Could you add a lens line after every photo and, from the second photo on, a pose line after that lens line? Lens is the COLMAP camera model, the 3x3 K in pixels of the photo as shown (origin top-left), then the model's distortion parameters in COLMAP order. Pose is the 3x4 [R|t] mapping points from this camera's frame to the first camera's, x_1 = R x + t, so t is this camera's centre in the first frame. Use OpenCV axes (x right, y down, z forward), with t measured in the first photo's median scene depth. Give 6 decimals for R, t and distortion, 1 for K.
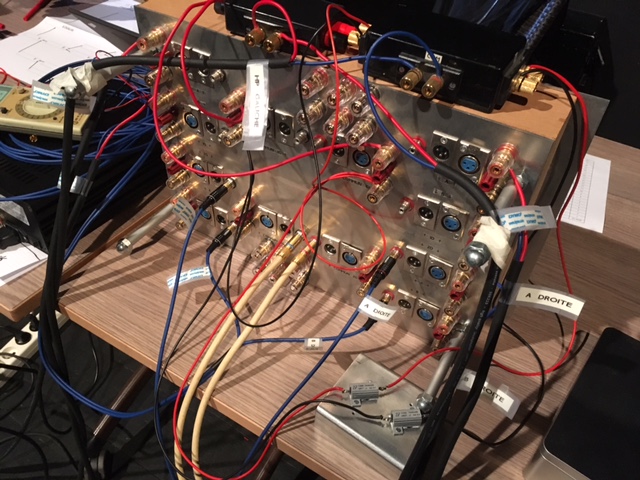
lens RADIAL K [[551.4, 0, 322.6], [0, 551.4, 242.3], [0, 0, 1]] dist [0.063946, -0.076850]
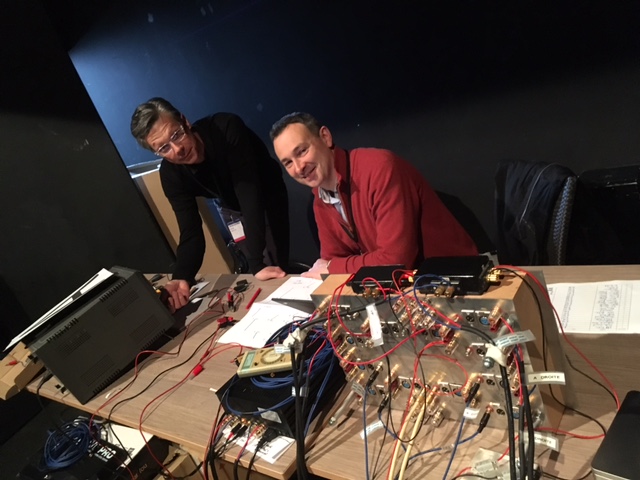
lens RADIAL K [[551.4, 0, 321.6], [0, 551.4, 239.5], [0, 0, 1]] dist [0.063946, -0.076850]
pose [[0.913252, -0.334602, -0.232406, 0.221057], [0.228029, 0.892568, -0.389004, 0.179126], [0.337600, 0.302264, 0.891439, -0.789401]]
